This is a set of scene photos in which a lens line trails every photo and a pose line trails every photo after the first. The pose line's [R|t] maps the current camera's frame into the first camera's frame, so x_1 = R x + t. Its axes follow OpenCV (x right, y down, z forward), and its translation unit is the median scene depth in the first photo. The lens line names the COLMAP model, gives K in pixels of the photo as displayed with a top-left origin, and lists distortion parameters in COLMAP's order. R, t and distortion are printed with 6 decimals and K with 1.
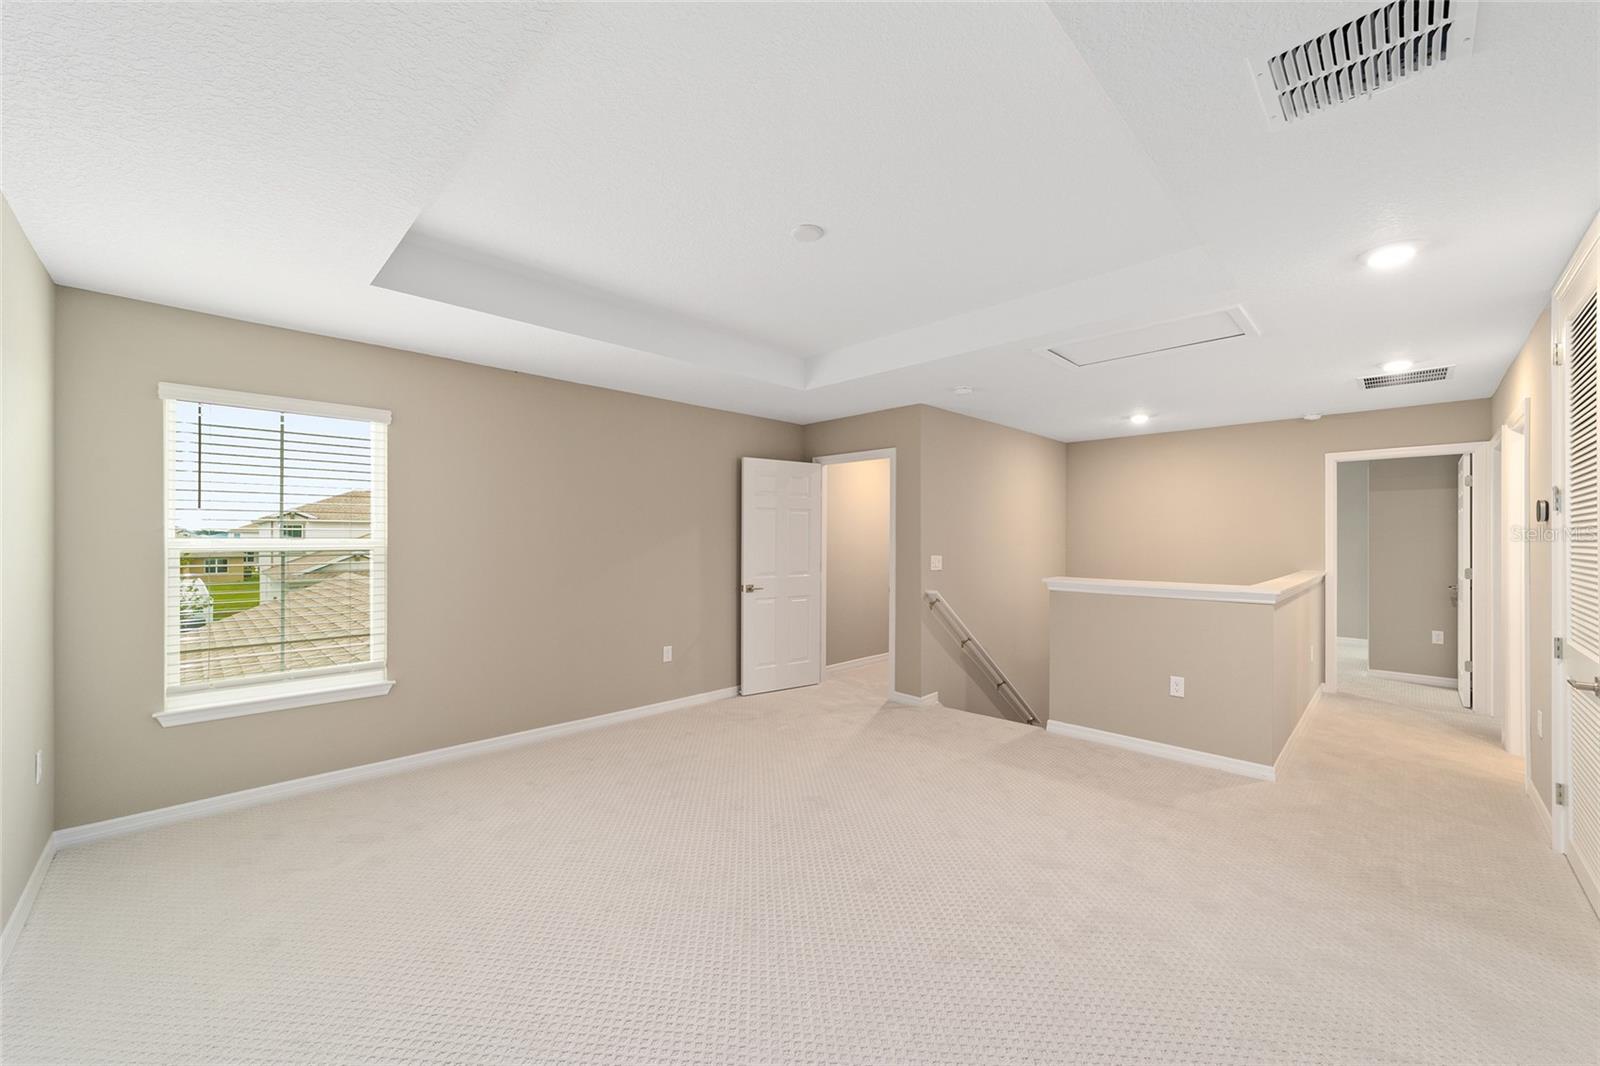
lens RADIAL K [[616.6, 0, 789.4], [0, 616.6, 538.6], [0, 0, 1]] dist [-0.003848, 0.002626]
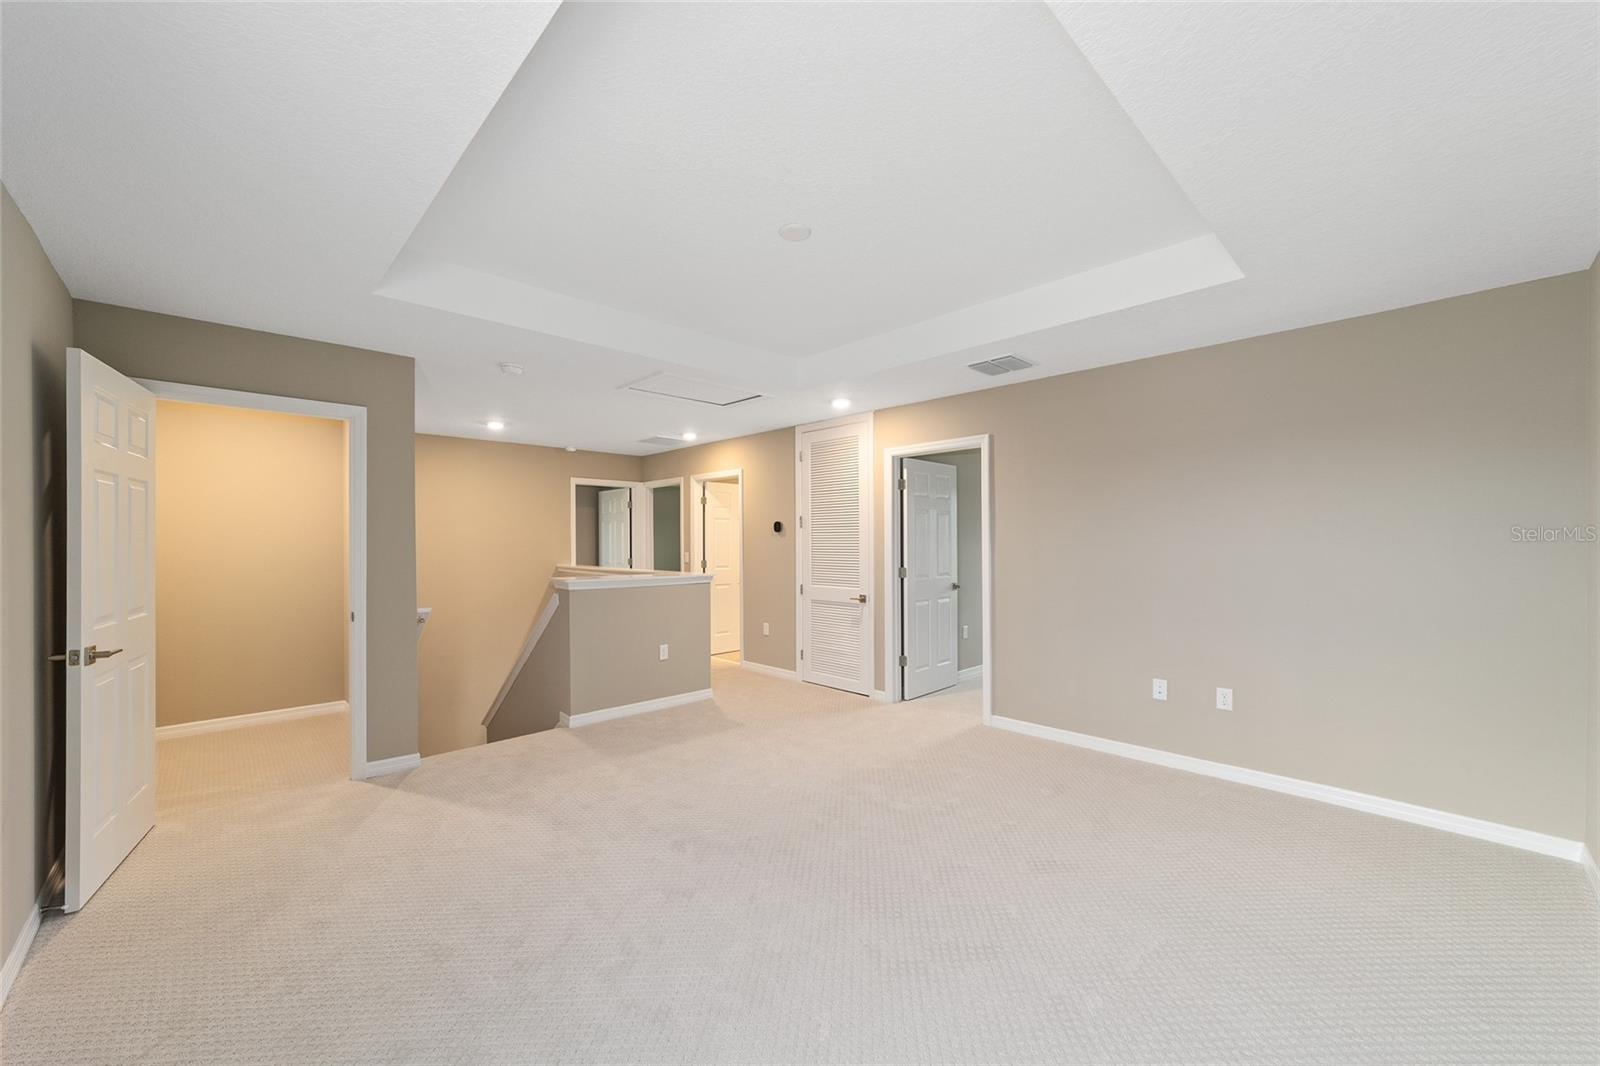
lens RADIAL K [[616.6, 0, 789.3], [0, 616.6, 537.7], [0, 0, 1]] dist [-0.003848, 0.002626]
pose [[0.013043, 0.004198, 0.999906, -0.574156], [-0.002319, 0.999989, -0.004168, 0.000199], [-0.999912, -0.002264, 0.013052, 0.596357]]
